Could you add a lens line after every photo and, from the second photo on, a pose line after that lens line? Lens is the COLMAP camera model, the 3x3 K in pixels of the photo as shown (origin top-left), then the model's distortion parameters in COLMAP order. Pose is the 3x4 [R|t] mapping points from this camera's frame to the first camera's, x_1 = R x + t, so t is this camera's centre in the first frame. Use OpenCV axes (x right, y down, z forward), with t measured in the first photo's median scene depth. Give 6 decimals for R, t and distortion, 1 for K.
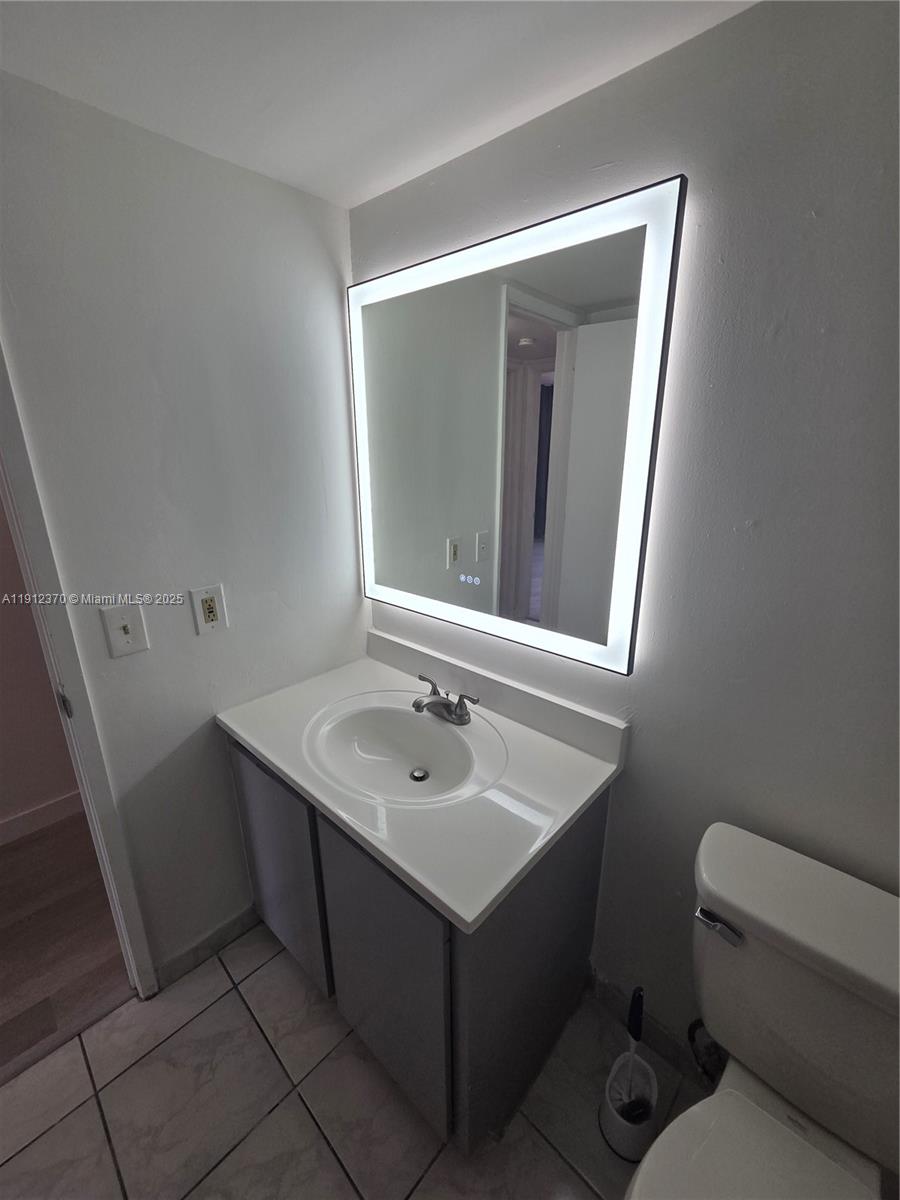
lens RADIAL K [[490.3, 0, 451.7], [0, 490.3, 598.9], [0, 0, 1]] dist [0.002356, -0.001079]
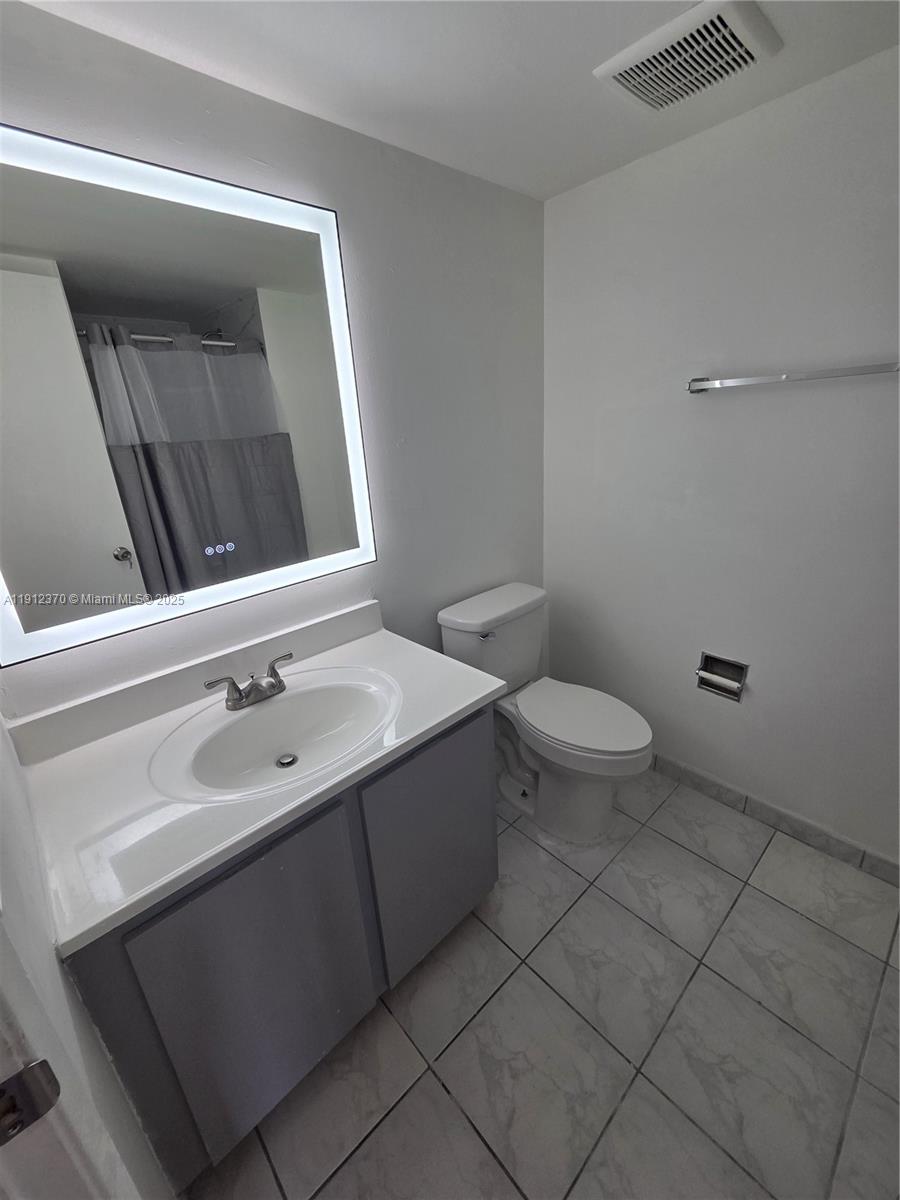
lens RADIAL K [[490.3, 0, 450.7], [0, 490.3, 598.0], [0, 0, 1]] dist [0.002356, -0.001079]
pose [[0.067910, -0.347193, 0.935332, -0.947513], [0.349631, 0.886327, 0.303617, -0.099362], [-0.934423, 0.306402, 0.181580, 0.535928]]
